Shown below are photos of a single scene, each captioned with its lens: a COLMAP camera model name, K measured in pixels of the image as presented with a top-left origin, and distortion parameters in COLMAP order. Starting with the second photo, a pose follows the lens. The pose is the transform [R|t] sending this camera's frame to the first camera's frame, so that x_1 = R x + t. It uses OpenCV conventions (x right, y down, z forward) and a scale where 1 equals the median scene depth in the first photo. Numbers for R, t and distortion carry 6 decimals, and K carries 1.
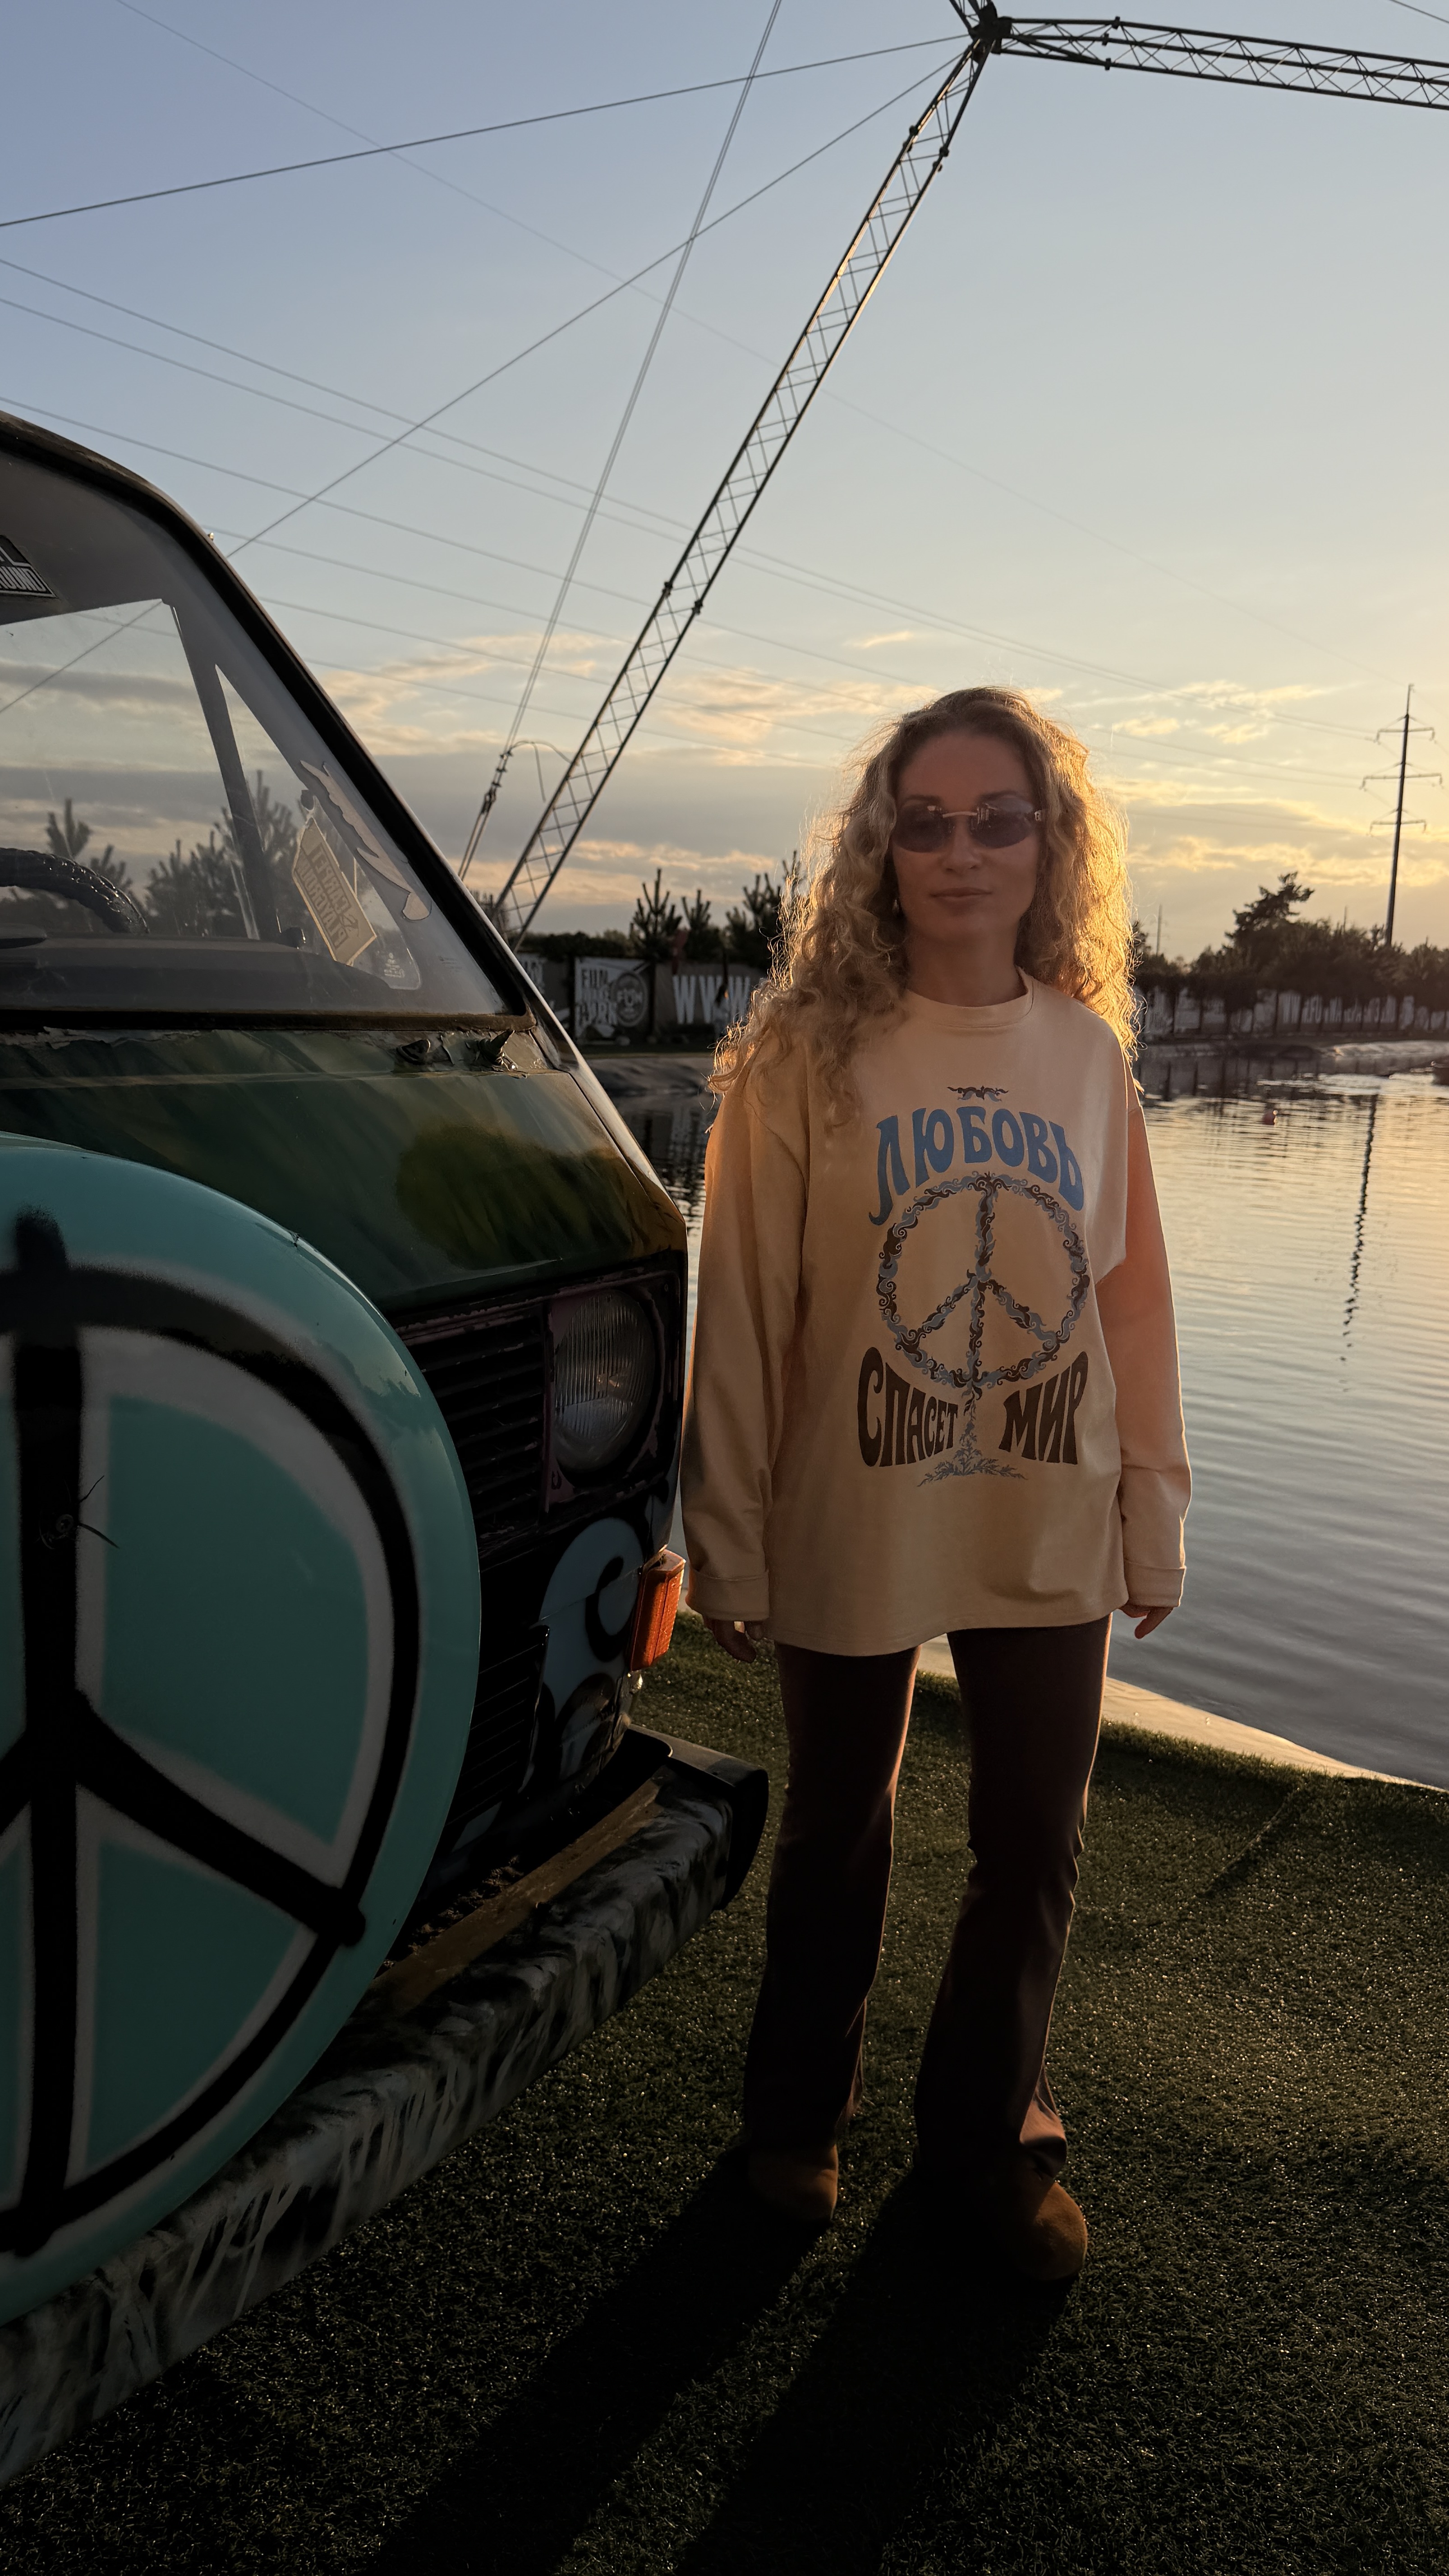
lens RADIAL K [[1832.5, 0, 724.5], [0, 1832.5, 1288.0], [0, 0, 1]] dist [0.002276, -0.011751]
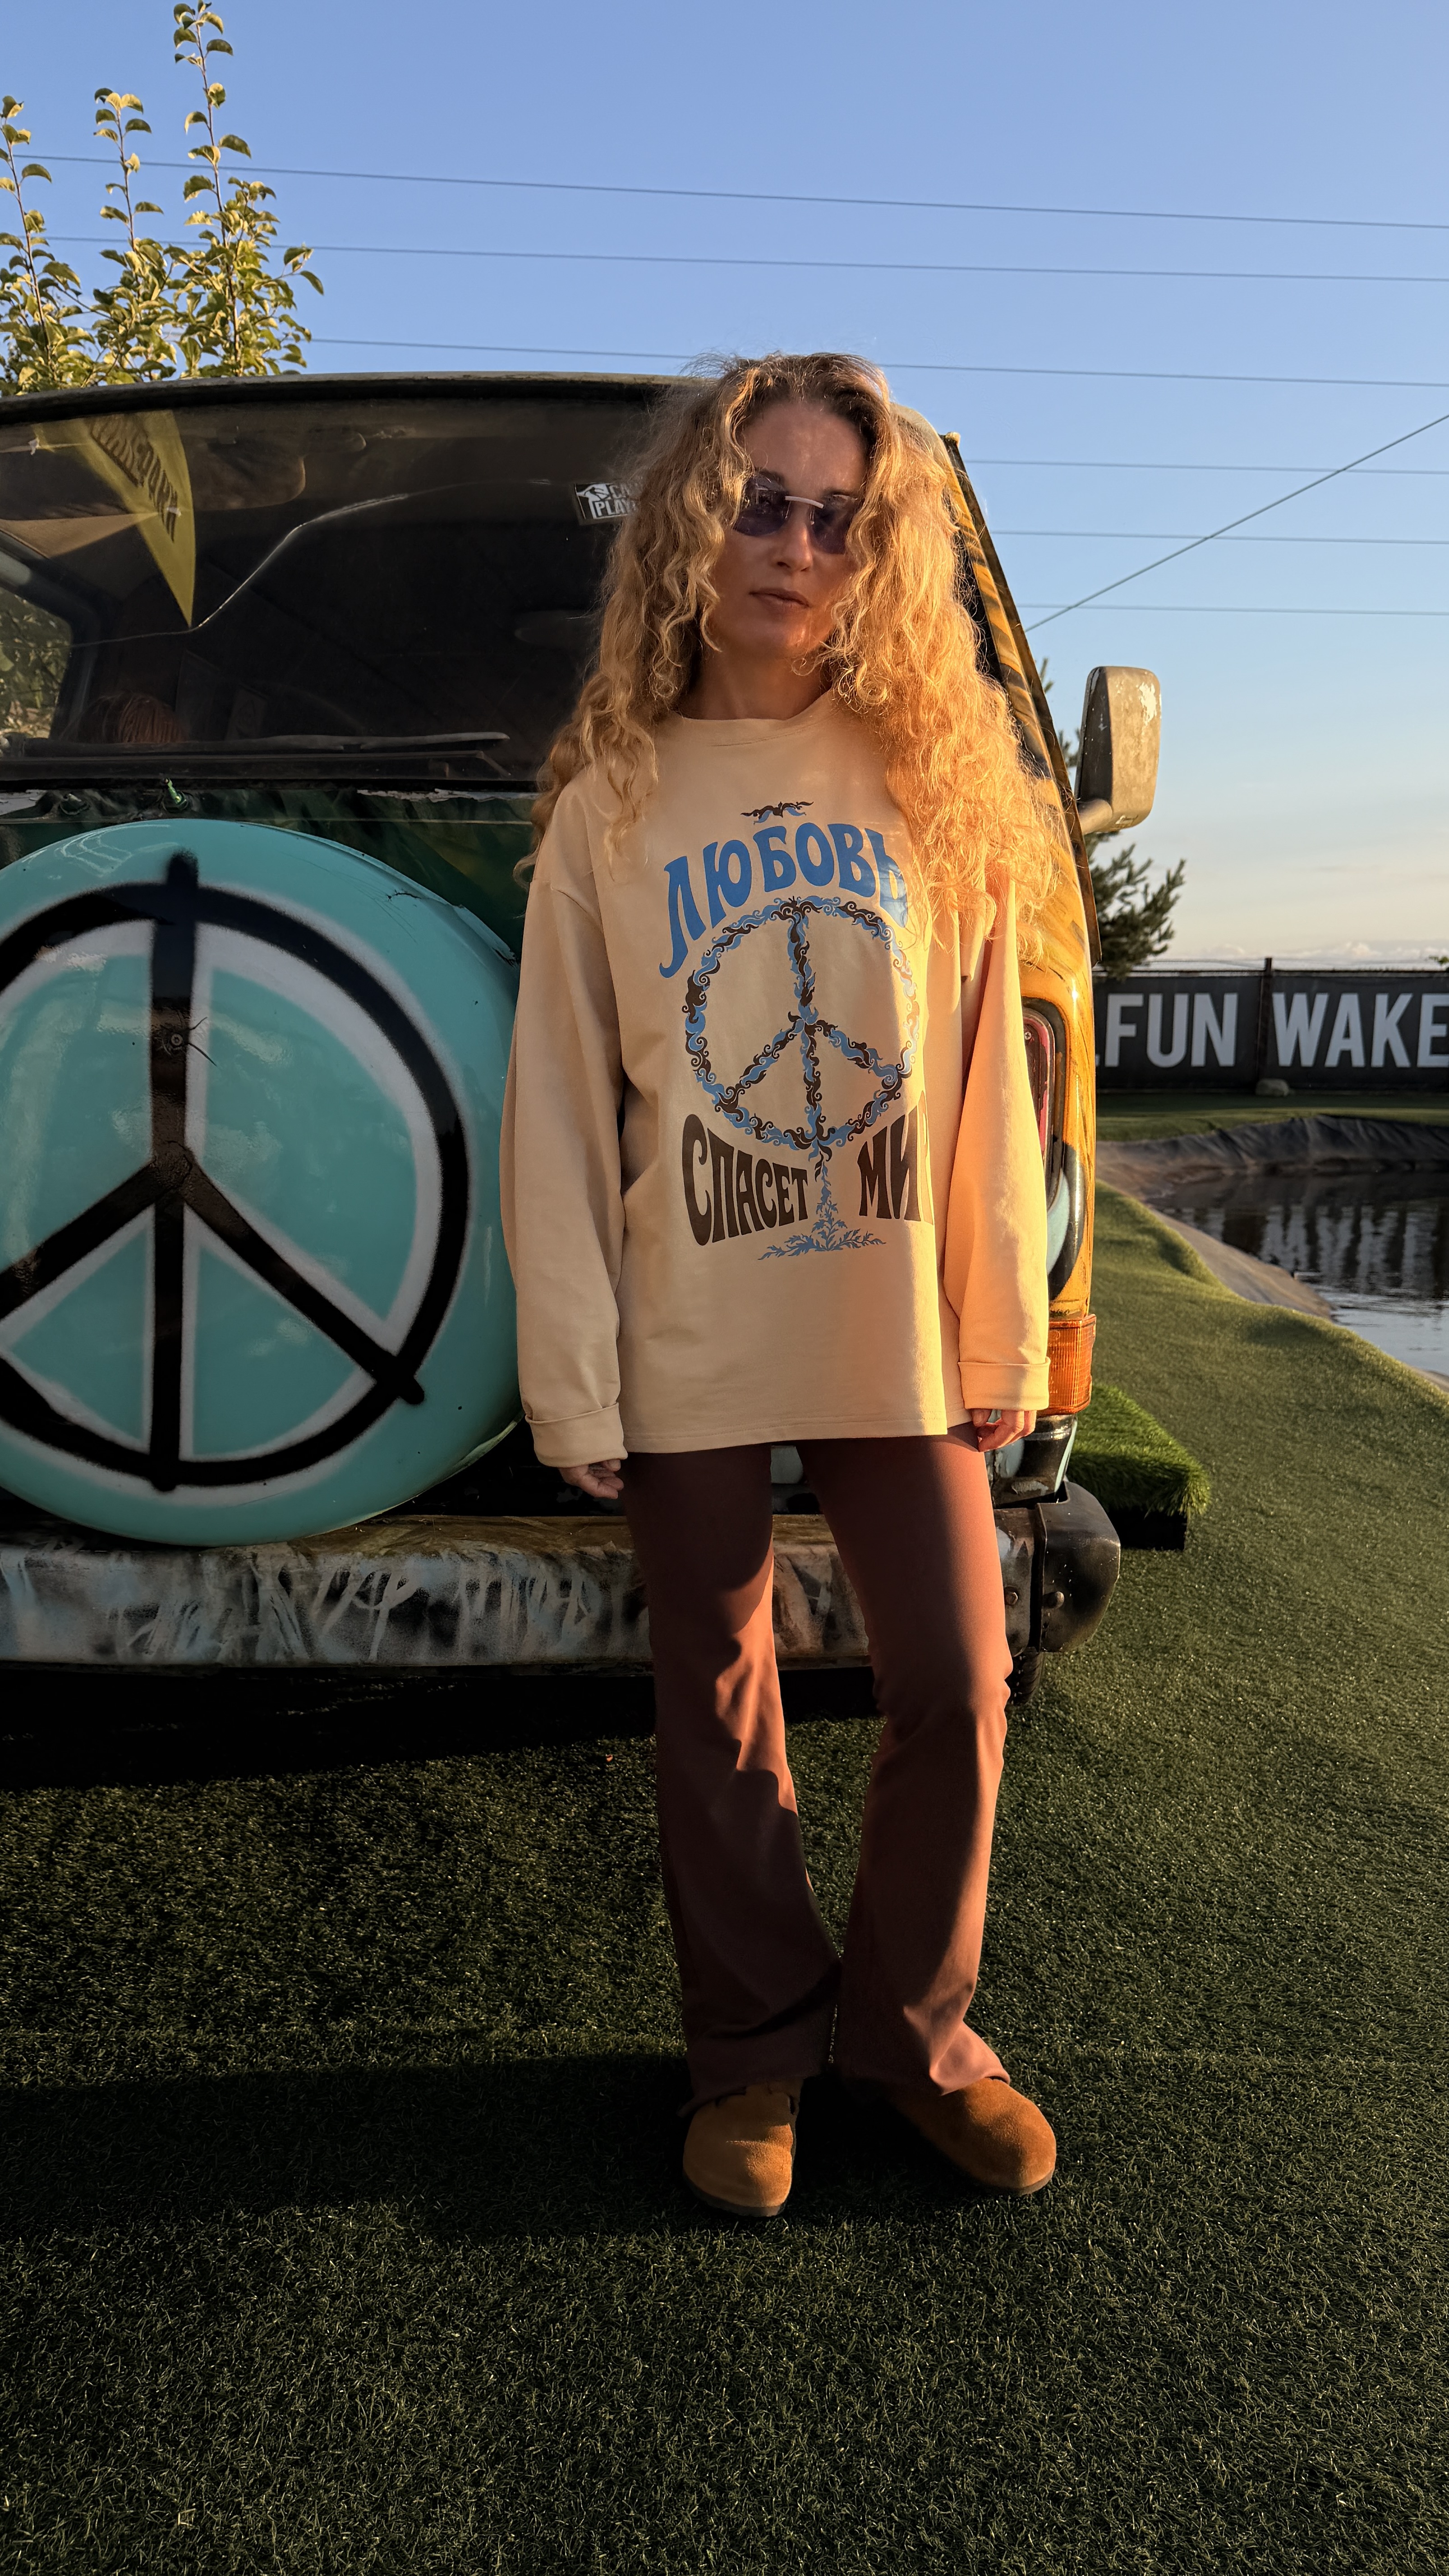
lens RADIAL K [[1820.1, 0, 730.6], [0, 1820.1, 1330.1], [0, 0, 1]] dist [0.145026, -0.360330]
pose [[0.568995, 0.105130, -0.815593, 1.094773], [-0.126549, 0.991175, 0.039476, 0.216834], [0.812546, 0.080751, 0.577277, 0.381168]]
